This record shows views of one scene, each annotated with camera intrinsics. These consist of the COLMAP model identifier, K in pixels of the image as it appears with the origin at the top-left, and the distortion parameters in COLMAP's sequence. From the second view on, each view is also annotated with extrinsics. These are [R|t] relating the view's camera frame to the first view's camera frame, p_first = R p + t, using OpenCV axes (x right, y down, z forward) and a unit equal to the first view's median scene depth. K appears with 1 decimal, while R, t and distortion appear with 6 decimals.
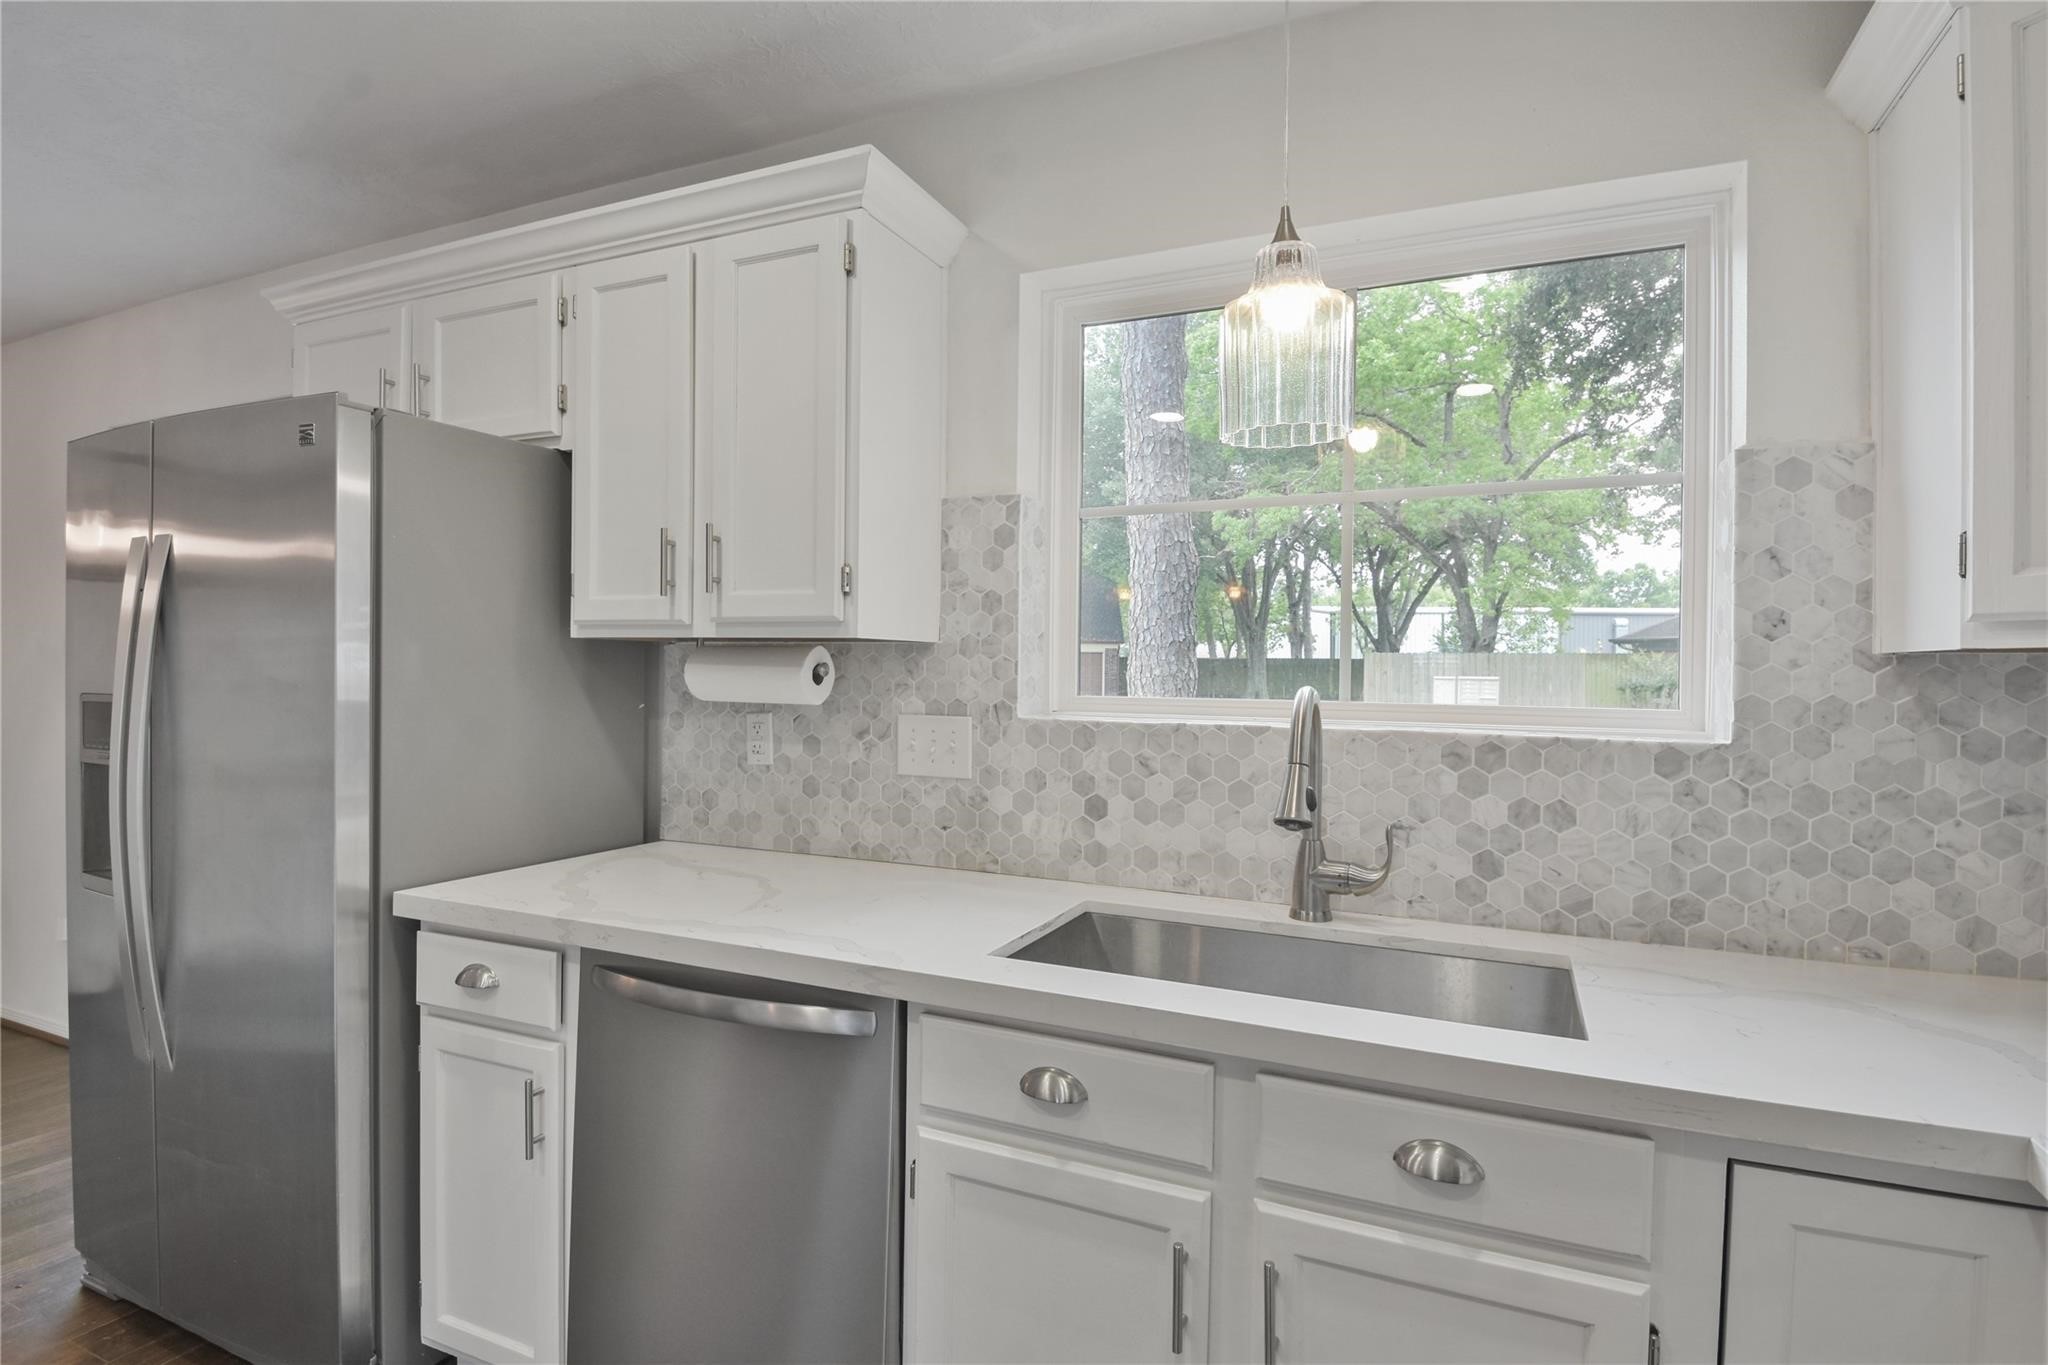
lens RADIAL K [[1041.4, 0, 1019.0], [0, 1041.4, 678.8], [0, 0, 1]] dist [-0.026560, -0.006396]
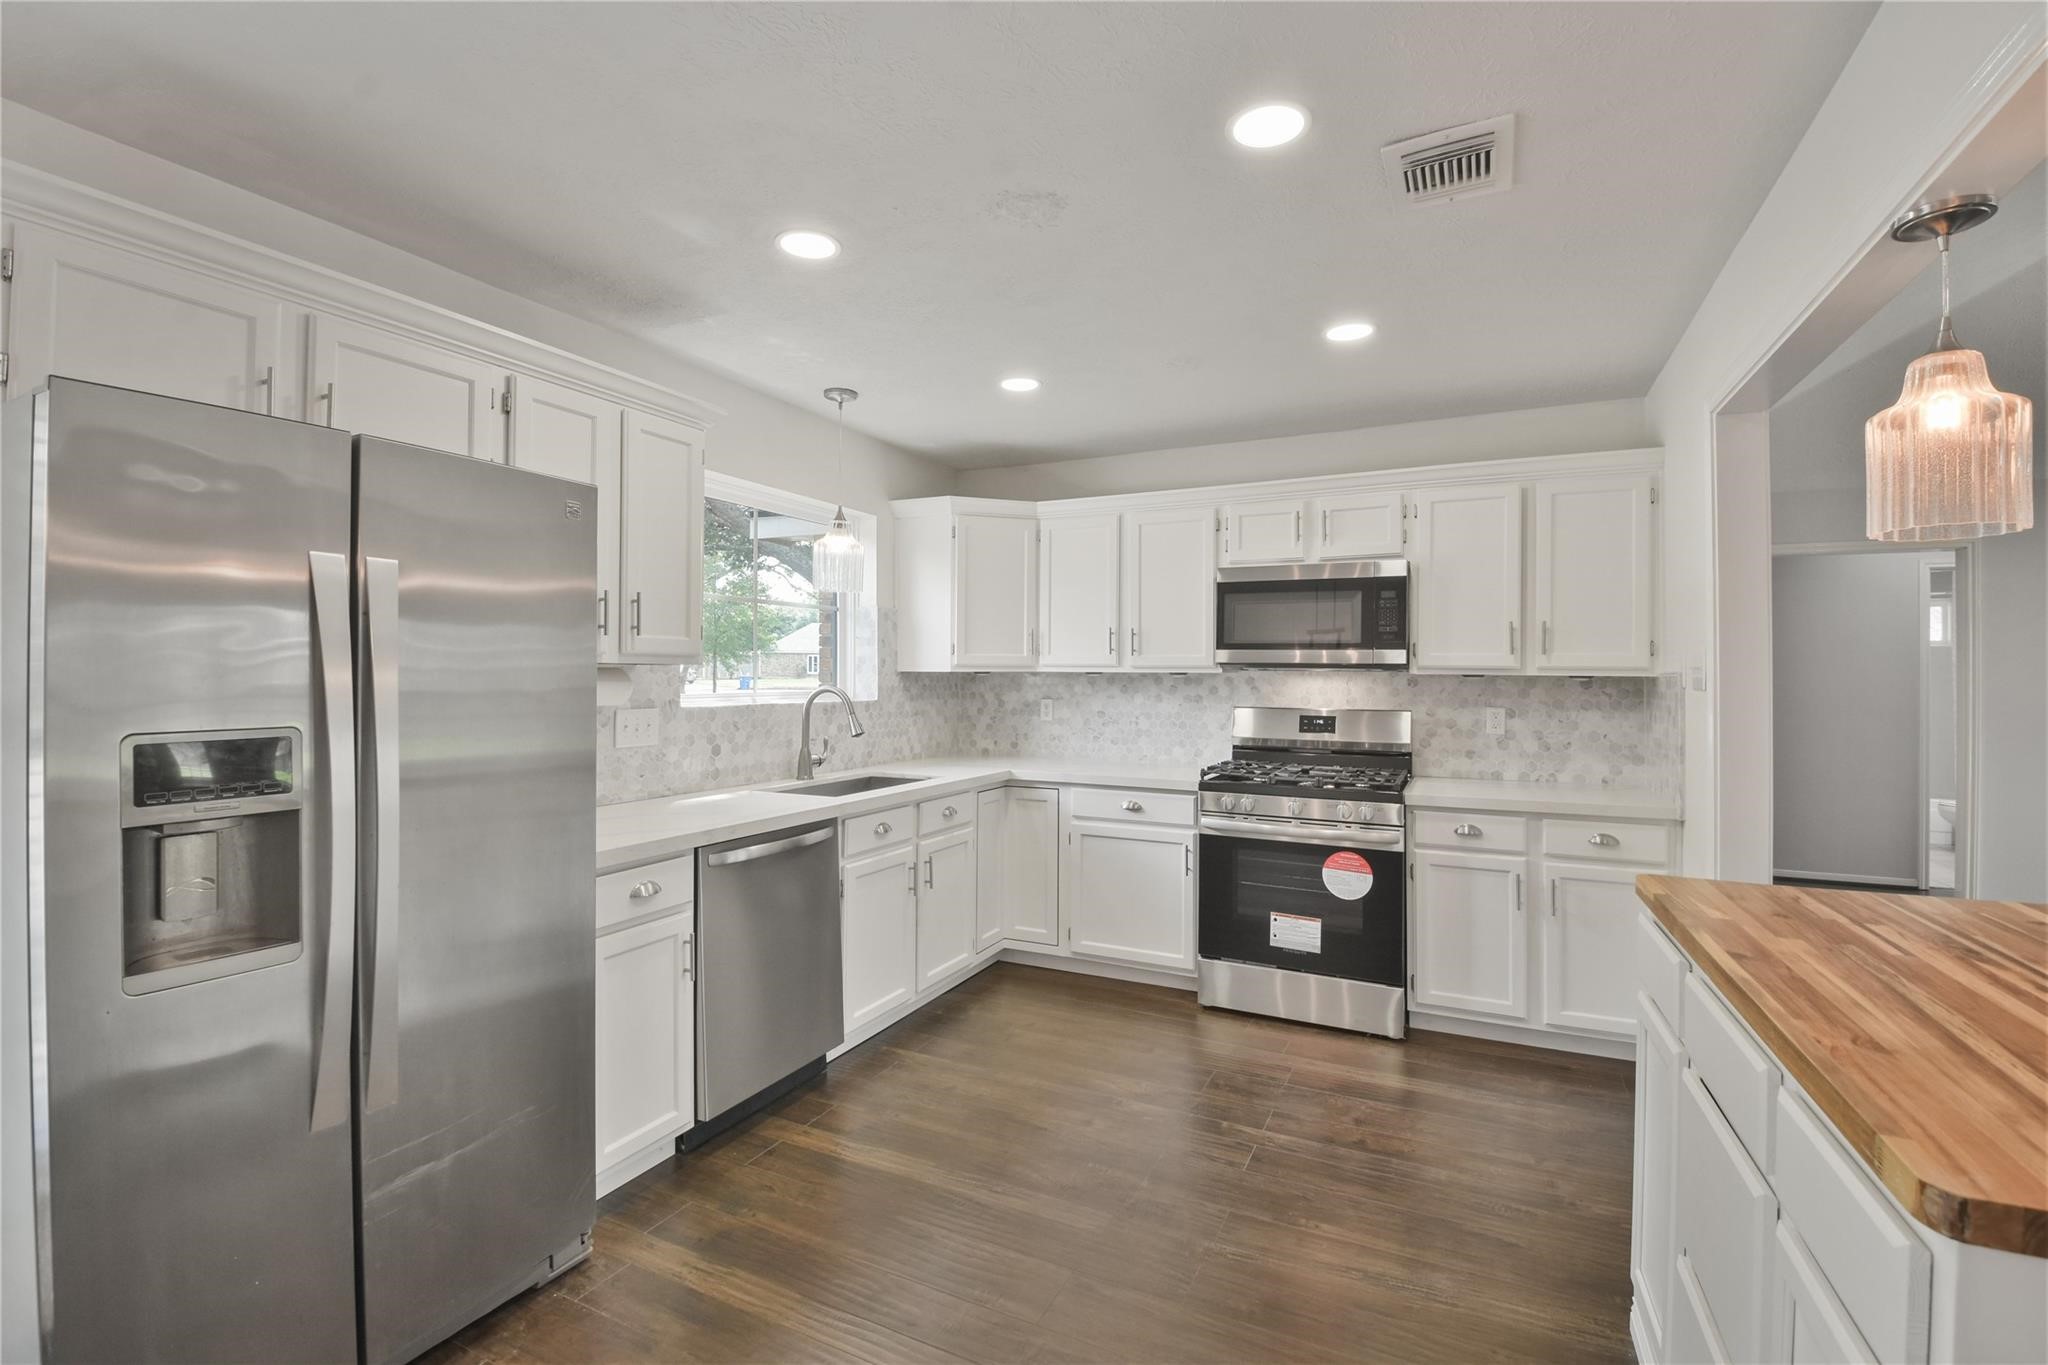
lens RADIAL K [[902.3, 0, 1021.6], [0, 902.3, 663.2], [0, 0, 1]] dist [0.000879, -0.015456]
pose [[0.026615, -0.000439, 0.999646, -1.860151], [0.005692, 0.999984, 0.000288, -0.043552], [-0.999630, 0.005682, 0.026617, 0.426343]]
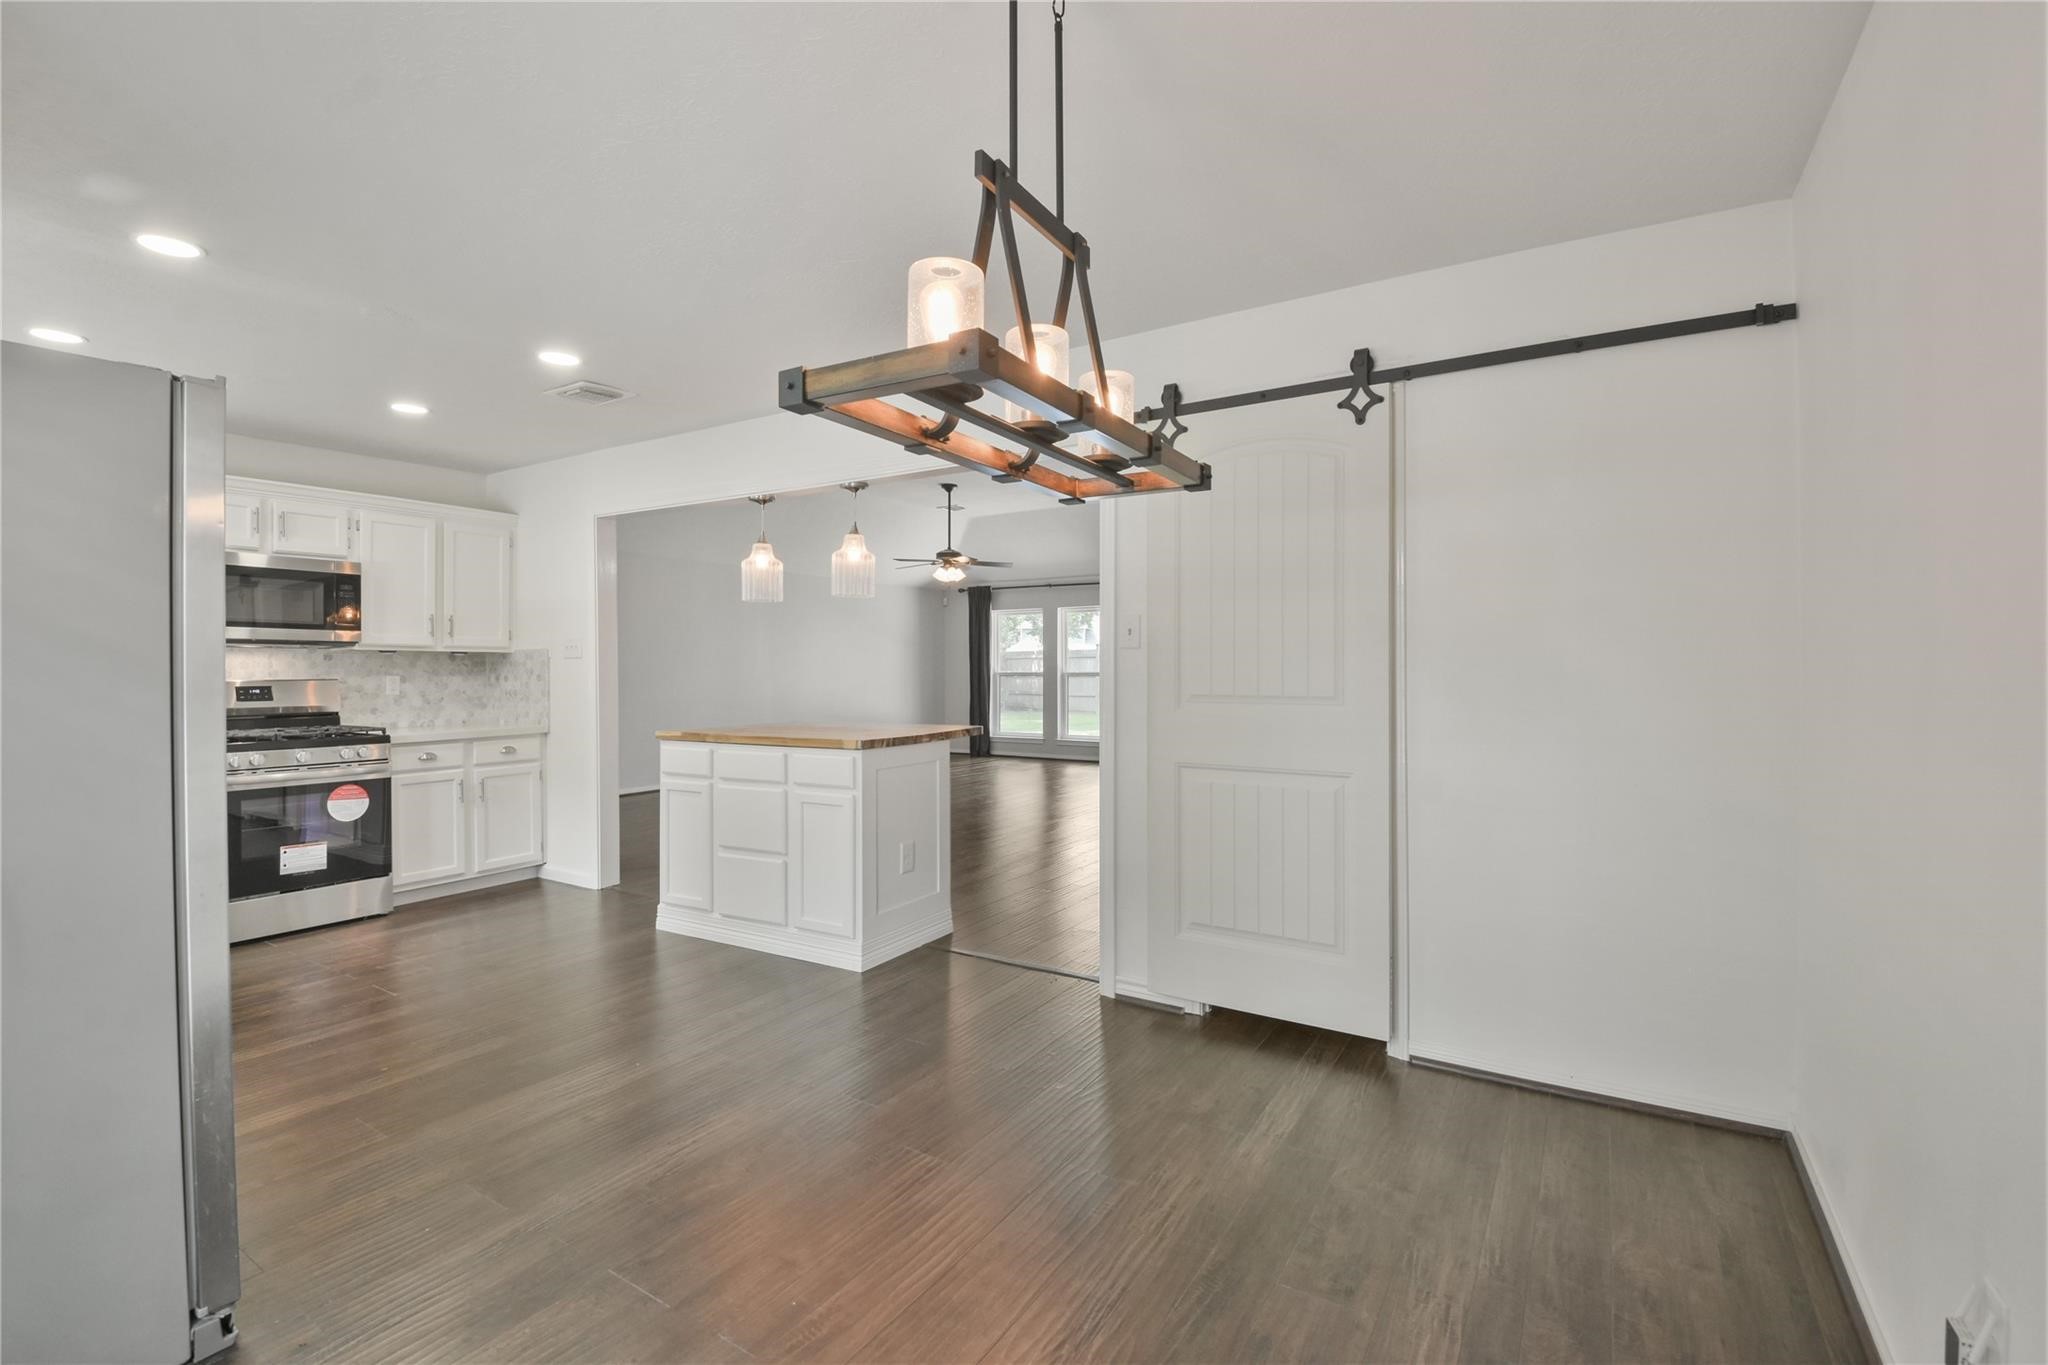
lens RADIAL K [[902.3, 0, 1034.1], [0, 902.3, 664.5], [0, 0, 1]] dist [0.000879, -0.015456]
pose [[-0.994114, -0.004617, 0.108241, -2.089352], [-0.003721, 0.999957, 0.008478, 0.002308], [-0.108276, 0.008026, -0.994089, 2.100084]]
